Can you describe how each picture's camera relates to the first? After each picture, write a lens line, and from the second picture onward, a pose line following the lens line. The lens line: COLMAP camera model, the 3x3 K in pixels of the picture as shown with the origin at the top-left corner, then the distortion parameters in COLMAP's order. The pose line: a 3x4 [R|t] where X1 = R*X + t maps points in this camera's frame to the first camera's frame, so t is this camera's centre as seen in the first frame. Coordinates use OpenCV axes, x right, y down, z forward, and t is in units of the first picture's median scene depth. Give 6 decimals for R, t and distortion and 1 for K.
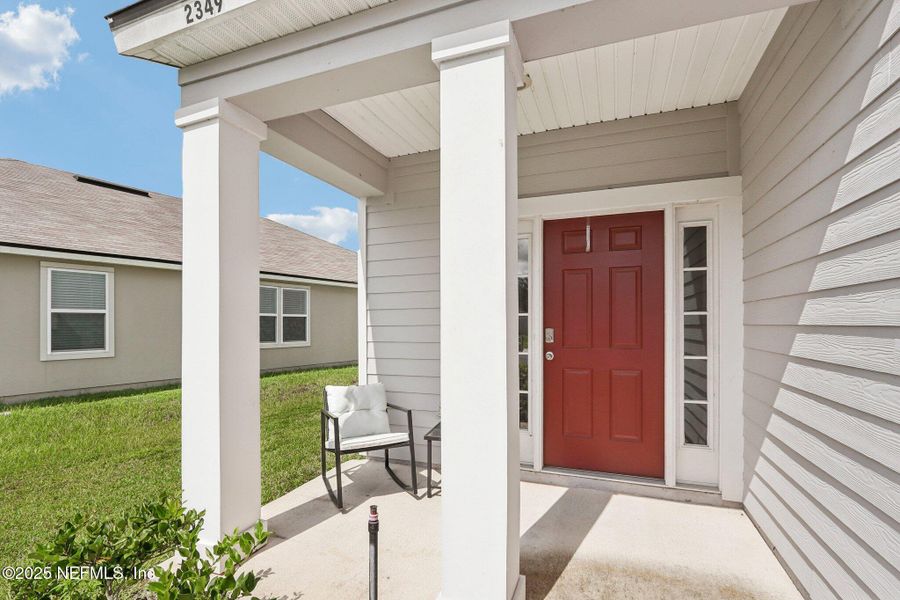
lens RADIAL K [[424.3, 0, 435.1], [0, 424.3, 321.1], [0, 0, 1]] dist [-0.002277, -0.000230]
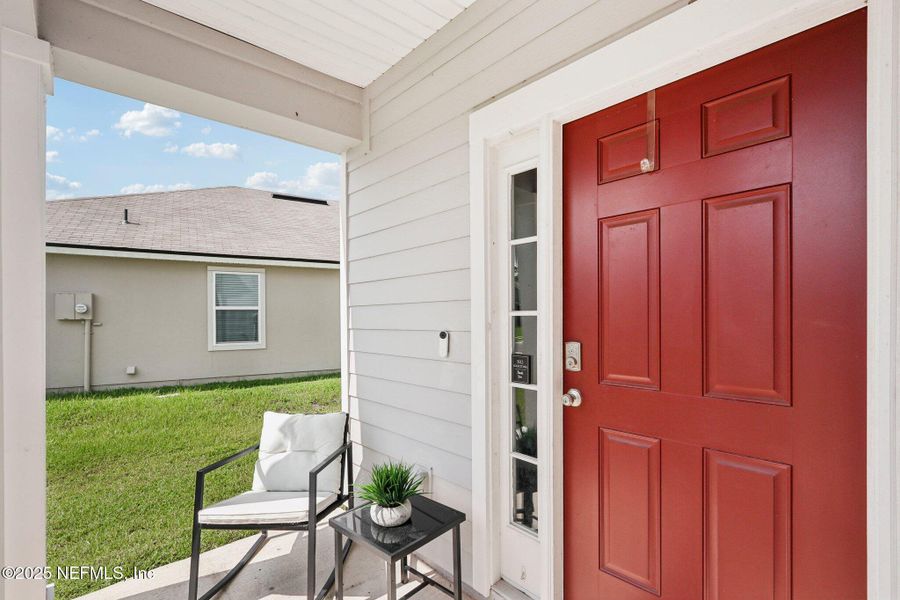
lens RADIAL K [[421.8, 0, 442.3], [0, 421.8, 314.1], [0, 0, 1]] dist [-0.000446, 0.000523]
pose [[0.897174, -0.002382, -0.441672, 0.168190], [0.003647, 0.999991, 0.002016, -0.008303], [0.441663, -0.003419, 0.897175, 0.237822]]
